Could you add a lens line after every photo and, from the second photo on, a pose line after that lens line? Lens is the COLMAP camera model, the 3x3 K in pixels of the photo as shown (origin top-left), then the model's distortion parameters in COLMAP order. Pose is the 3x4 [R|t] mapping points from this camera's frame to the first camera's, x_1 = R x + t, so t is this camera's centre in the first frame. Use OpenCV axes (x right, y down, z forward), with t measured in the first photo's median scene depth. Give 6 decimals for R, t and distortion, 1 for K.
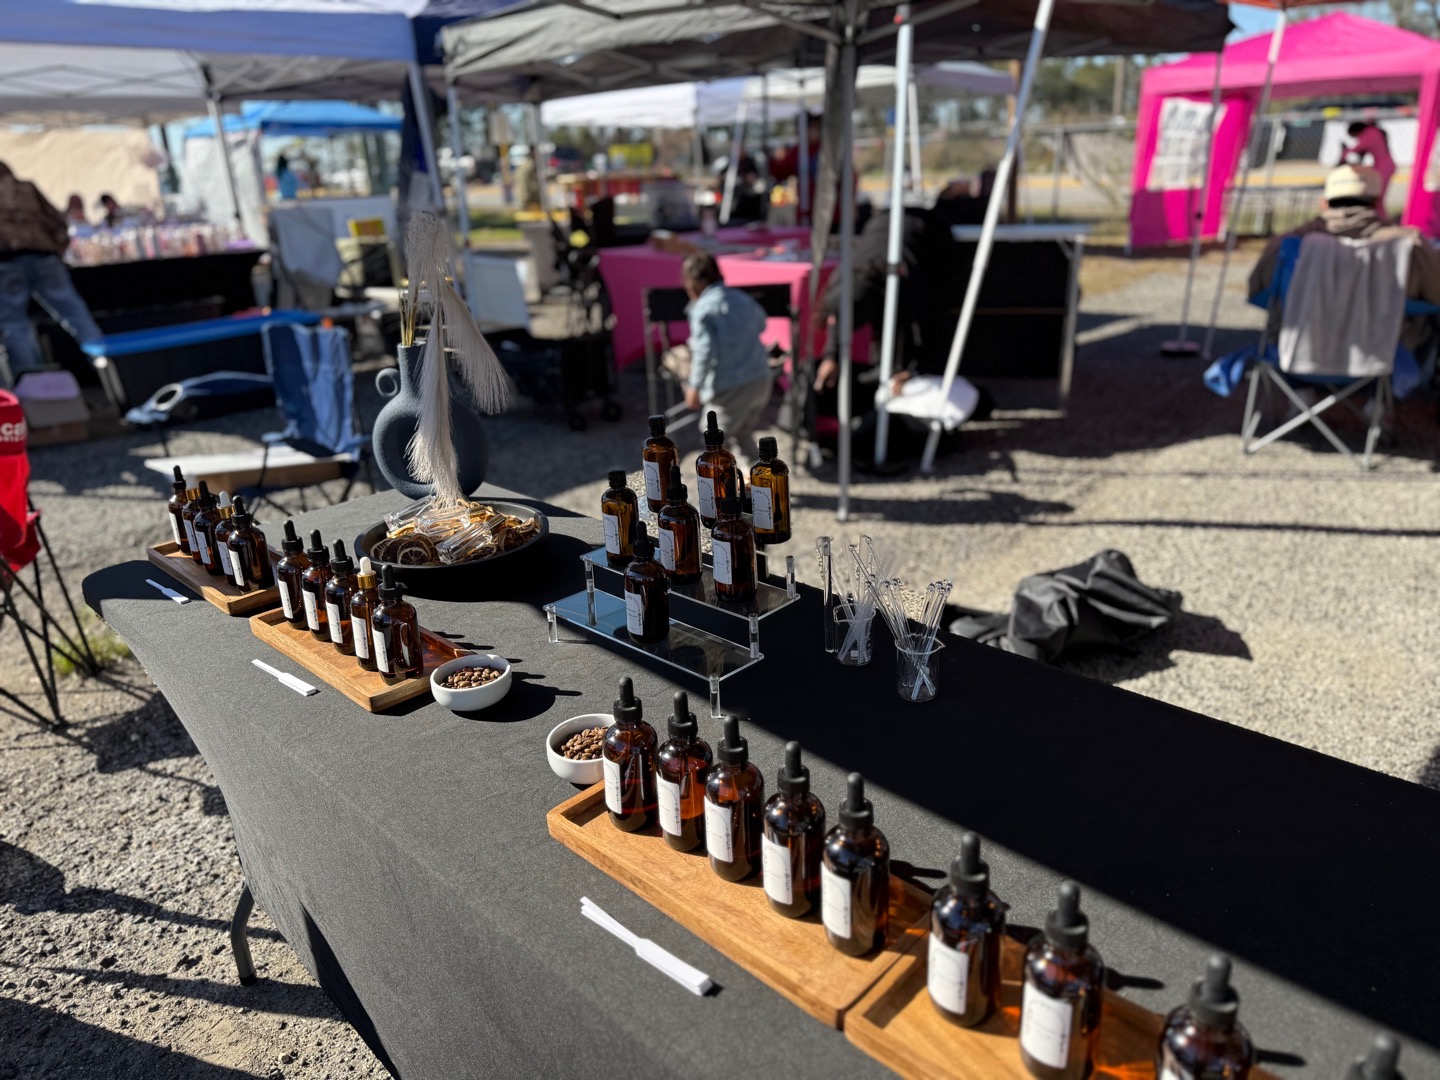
lens RADIAL K [[989.1, 0, 721.3], [0, 989.1, 580.6], [0, 0, 1]] dist [0.082144, -0.108790]
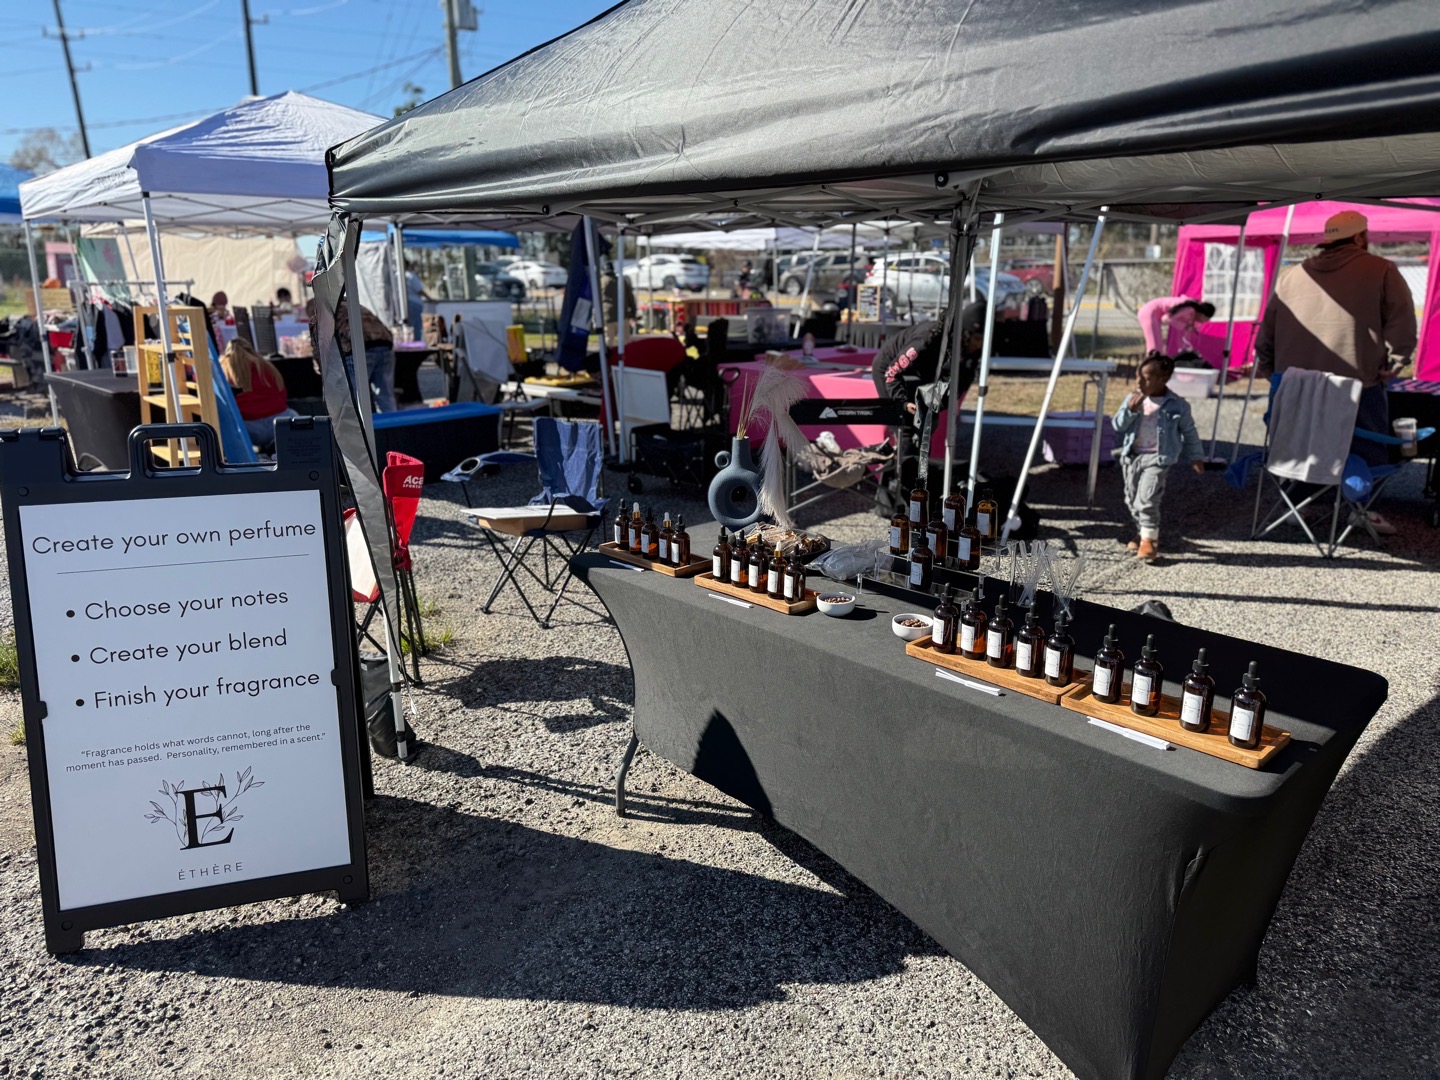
lens RADIAL K [[989.1, 0, 721.3], [0, 989.1, 580.6], [0, 0, 1]] dist [0.082144, -0.108790]
pose [[0.998567, 0.044180, -0.030212, -0.141092], [-0.046797, 0.994635, -0.092255, 0.083467], [0.025974, 0.093536, 0.995277, -0.333736]]
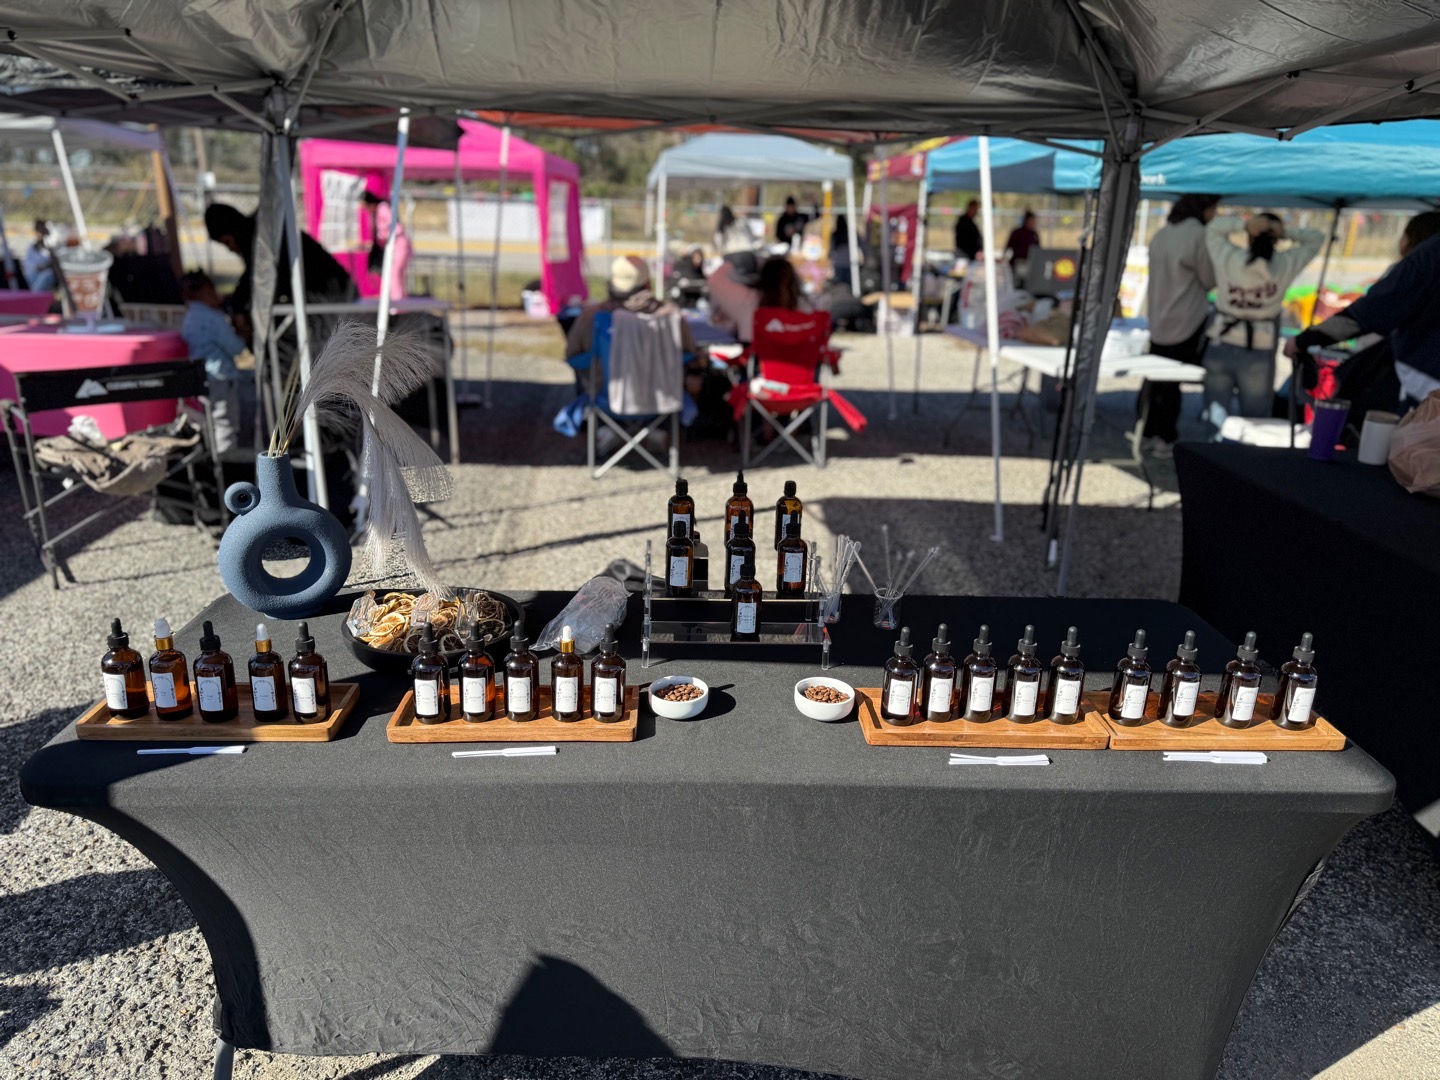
lens RADIAL K [[989.1, 0, 721.3], [0, 989.1, 580.6], [0, 0, 1]] dist [0.082144, -0.108790]
pose [[0.685703, -0.196019, 0.700991, -0.356330], [0.230009, 0.972061, 0.046826, -0.030181], [-0.690585, 0.129125, 0.711631, 0.012466]]
